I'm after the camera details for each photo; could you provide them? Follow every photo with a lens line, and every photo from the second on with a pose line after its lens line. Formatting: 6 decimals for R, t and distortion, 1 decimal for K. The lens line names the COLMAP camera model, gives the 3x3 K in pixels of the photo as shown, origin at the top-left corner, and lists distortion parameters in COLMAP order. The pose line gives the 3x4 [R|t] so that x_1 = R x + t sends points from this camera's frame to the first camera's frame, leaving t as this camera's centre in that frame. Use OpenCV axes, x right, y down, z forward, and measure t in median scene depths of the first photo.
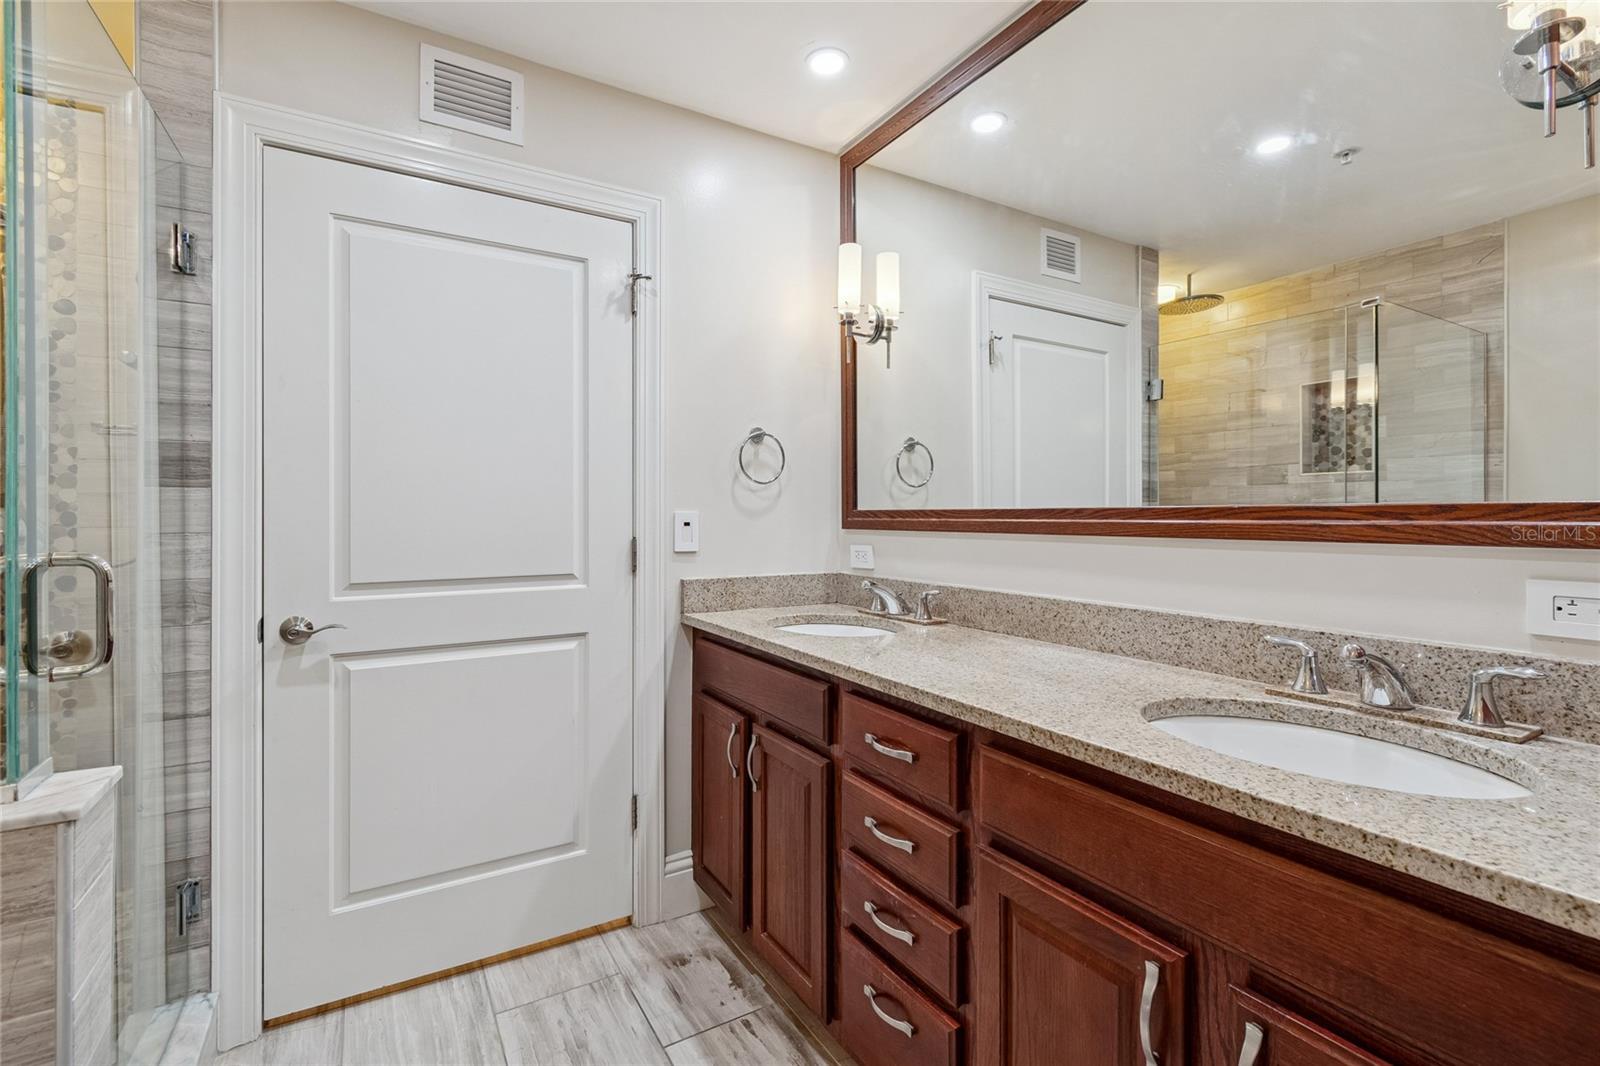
lens RADIAL K [[710.5, 0, 811.1], [0, 710.5, 539.2], [0, 0, 1]] dist [0.001526, -0.000657]
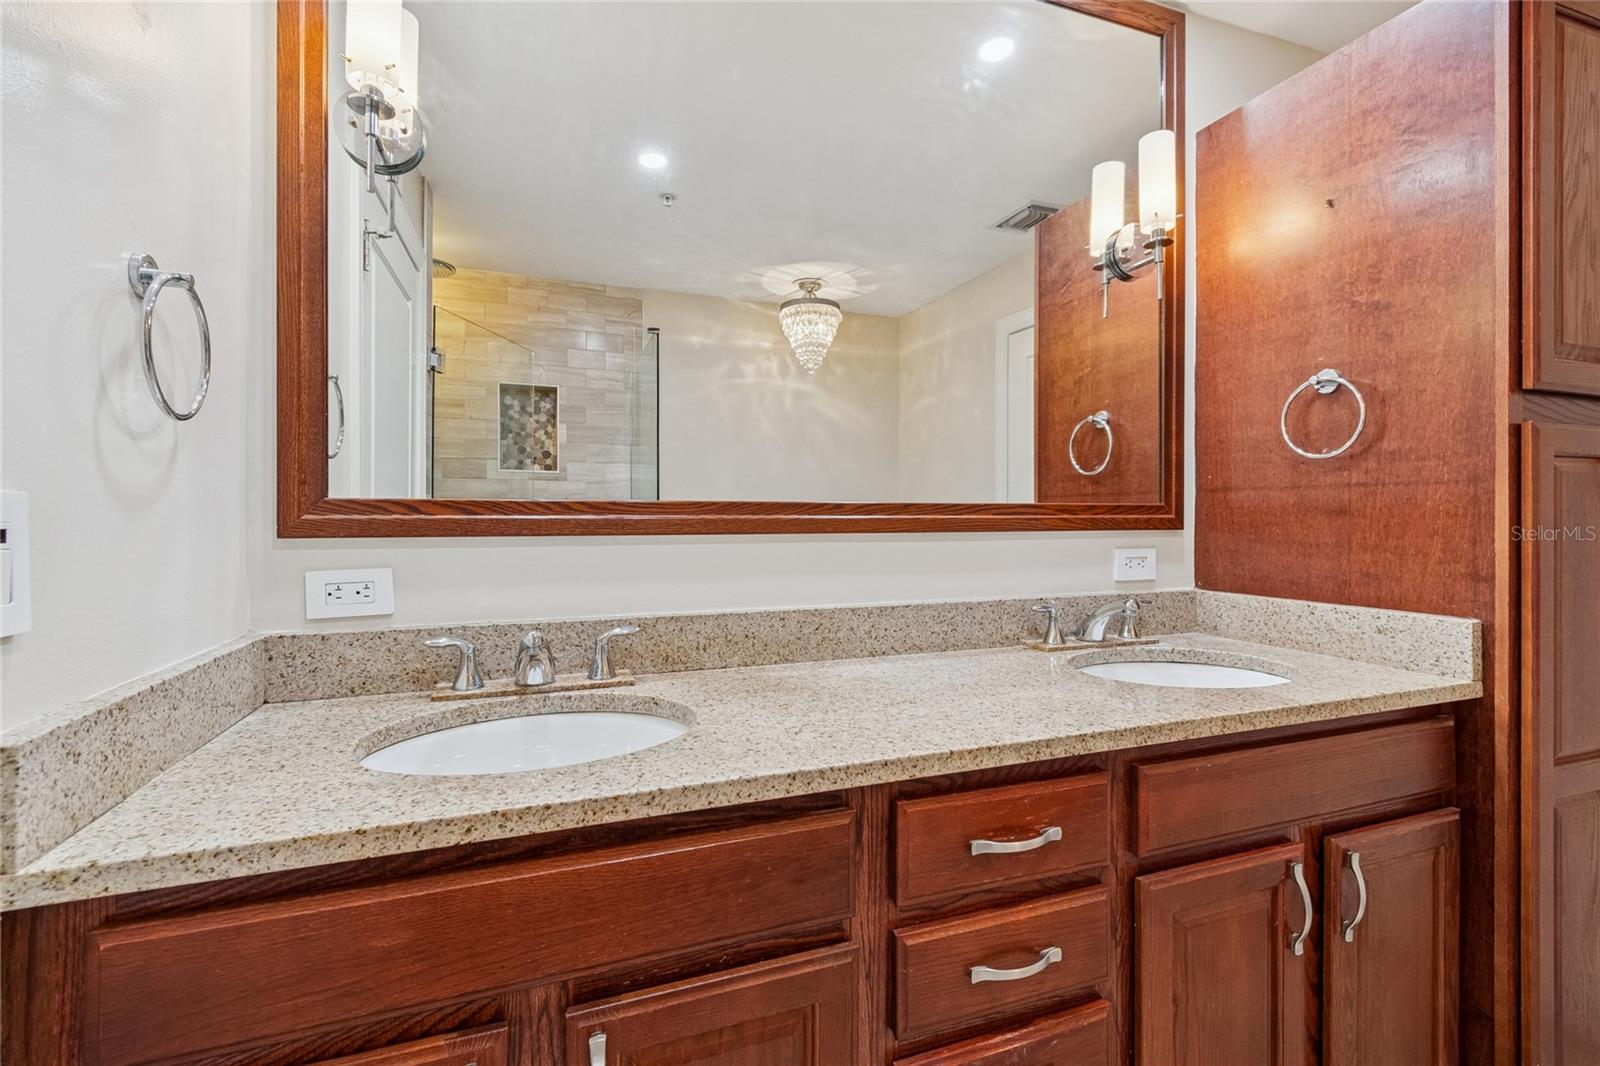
lens RADIAL K [[711.8, 0, 800.9], [0, 711.8, 511.5], [0, 0, 1]] dist [0.001133, -0.000252]
pose [[0.196569, 0.001333, 0.980489, -0.502465], [0.029274, 0.999545, -0.007228, -0.027440], [-0.980053, 0.030124, 0.196441, 0.849967]]
